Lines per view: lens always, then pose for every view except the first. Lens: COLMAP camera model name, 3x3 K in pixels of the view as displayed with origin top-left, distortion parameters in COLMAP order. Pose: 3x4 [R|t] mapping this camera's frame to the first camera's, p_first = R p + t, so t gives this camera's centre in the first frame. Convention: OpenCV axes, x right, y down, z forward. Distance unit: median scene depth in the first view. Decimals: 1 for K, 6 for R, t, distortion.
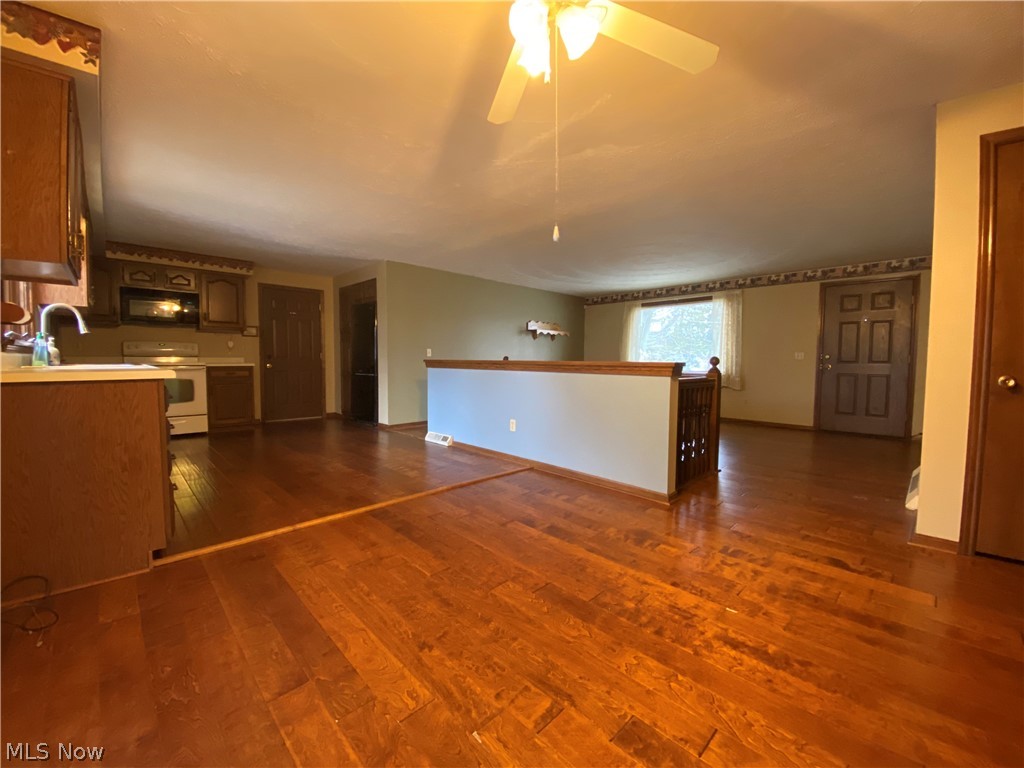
lens RADIAL K [[409.2, 0, 514.8], [0, 409.2, 377.2], [0, 0, 1]] dist [0.011227, -0.015599]
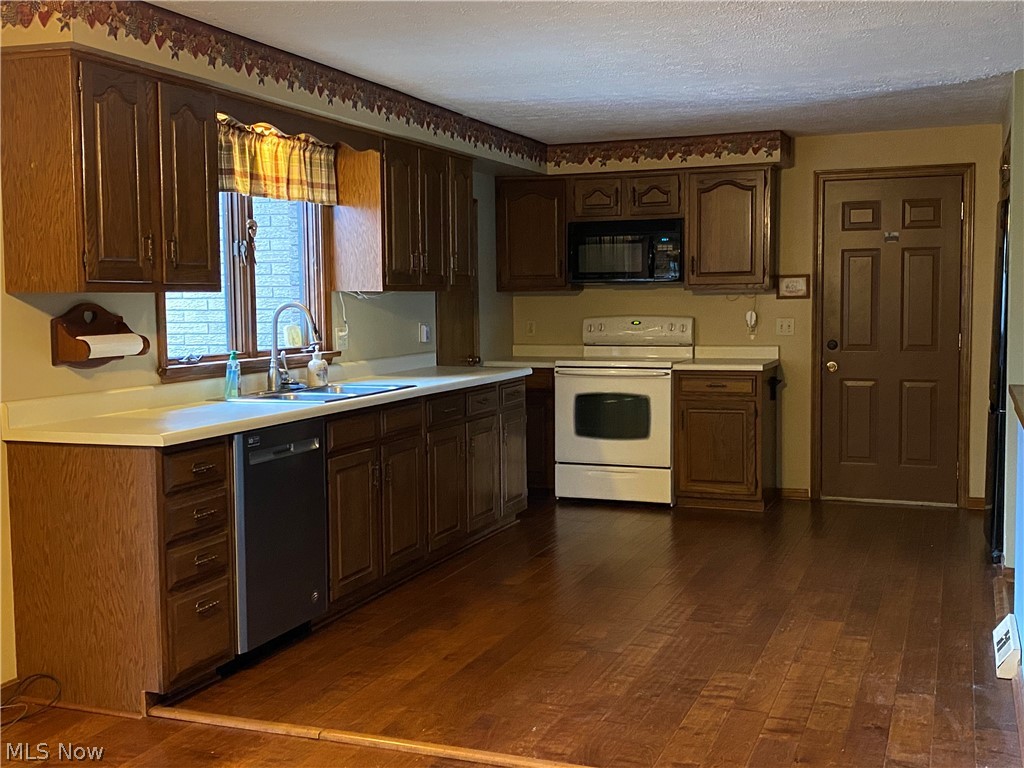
lens RADIAL K [[1158.6, 0, 518.6], [0, 1158.6, 368.2], [0, 0, 1]] dist [0.016492, 0.000000]
pose [[0.411947, 0.049442, -0.909865, 0.411516], [-0.027060, 0.998750, 0.042021, -0.080518], [0.910806, 0.007311, 0.412770, 0.270612]]
